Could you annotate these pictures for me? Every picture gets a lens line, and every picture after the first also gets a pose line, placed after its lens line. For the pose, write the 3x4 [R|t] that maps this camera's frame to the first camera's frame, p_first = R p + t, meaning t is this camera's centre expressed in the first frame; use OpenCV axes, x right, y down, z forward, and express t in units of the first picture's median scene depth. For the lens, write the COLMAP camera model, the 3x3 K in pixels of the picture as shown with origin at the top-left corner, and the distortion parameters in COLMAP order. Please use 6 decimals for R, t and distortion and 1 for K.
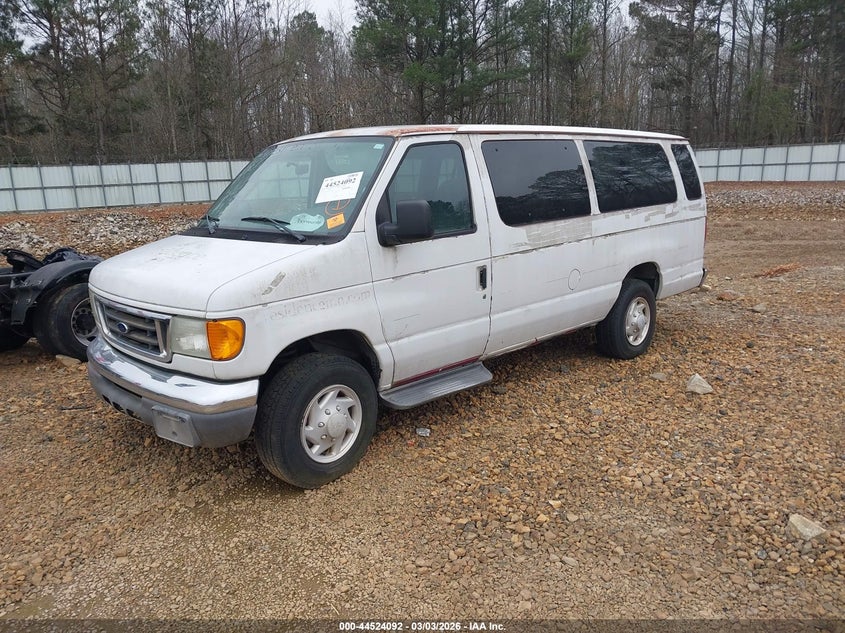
lens RADIAL K [[686.6, 0, 422.5], [0, 686.6, 316.5], [0, 0, 1]] dist [0.009497, -0.002384]
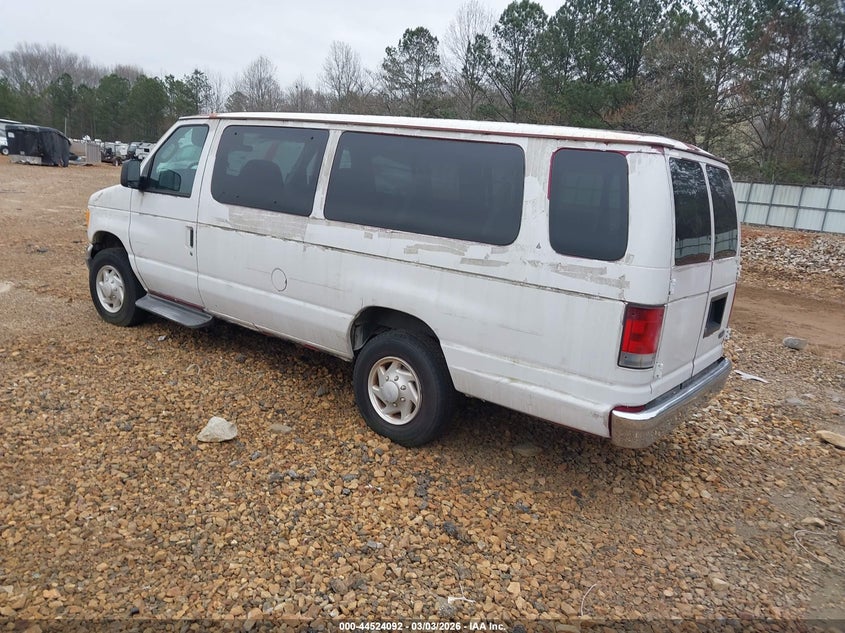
lens RADIAL K [[634.2, 0, 422.5], [0, 634.2, 316.5], [0, 0, 1]] dist [0.161945, -0.000383]
pose [[0.155999, 0.262778, -0.952162, 1.001916], [-0.304173, 0.929899, 0.206799, -0.225892], [0.939757, 0.257362, 0.224993, 0.921741]]
